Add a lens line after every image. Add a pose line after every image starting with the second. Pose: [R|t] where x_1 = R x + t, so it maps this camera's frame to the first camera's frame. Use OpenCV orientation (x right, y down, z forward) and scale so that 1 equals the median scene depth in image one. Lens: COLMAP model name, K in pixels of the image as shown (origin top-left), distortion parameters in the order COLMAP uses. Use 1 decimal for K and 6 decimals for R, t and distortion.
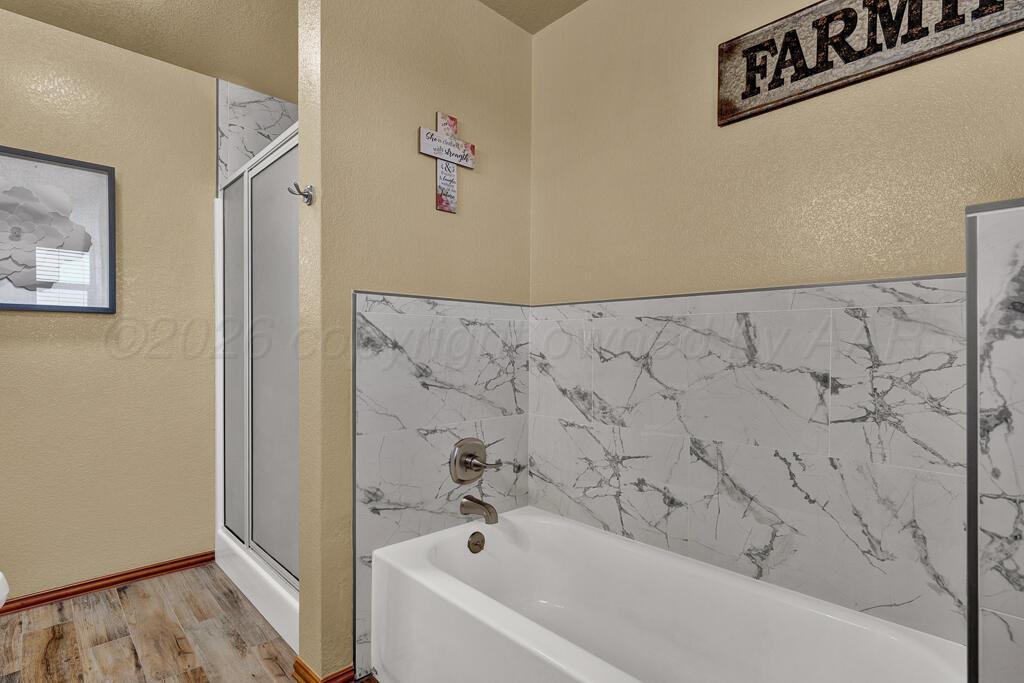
lens RADIAL K [[505.8, 0, 514.2], [0, 505.8, 348.9], [0, 0, 1]] dist [0.000587, 0.000382]
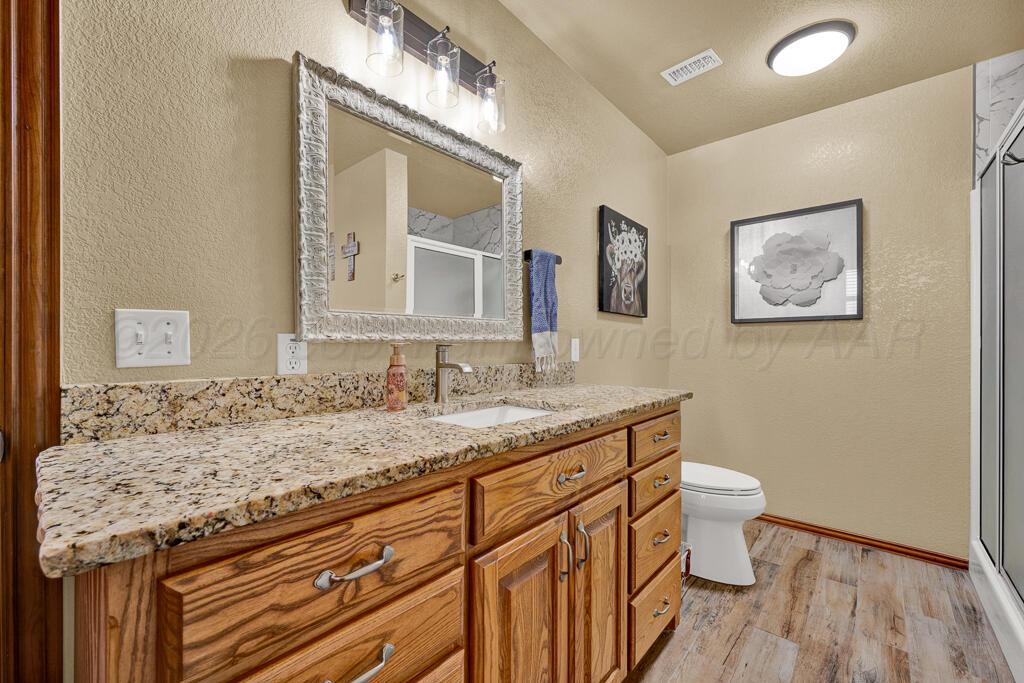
lens RADIAL K [[419.5, 0, 515.4], [0, 419.5, 342.6], [0, 0, 1]] dist [0.000286, 0.000109]
pose [[0.094361, -0.008075, -0.995505, 0.156941], [-0.005089, 0.999950, -0.008593, -0.000344], [0.995525, 0.005877, 0.094316, 0.100163]]
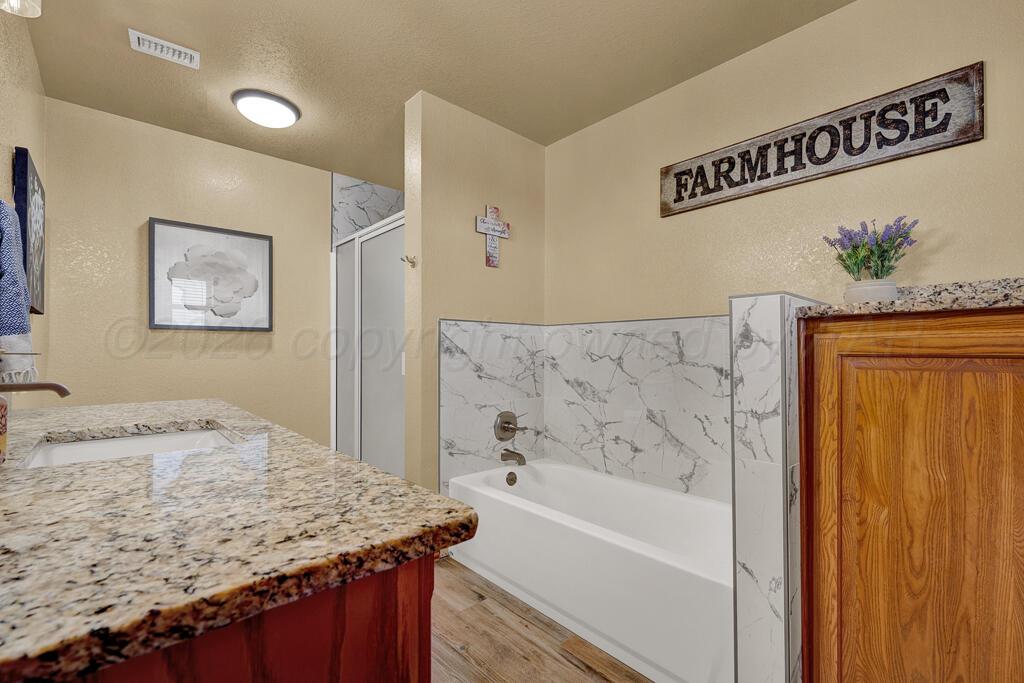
lens RADIAL K [[440.0, 0, 512.2], [0, 440.0, 345.6], [0, 0, 1]] dist [0.000404, -0.000121]
pose [[0.999567, -0.004059, -0.029150, -0.032860], [0.003516, 0.999819, -0.018677, 0.000071], [0.029220, 0.018566, 0.999401, -0.369805]]
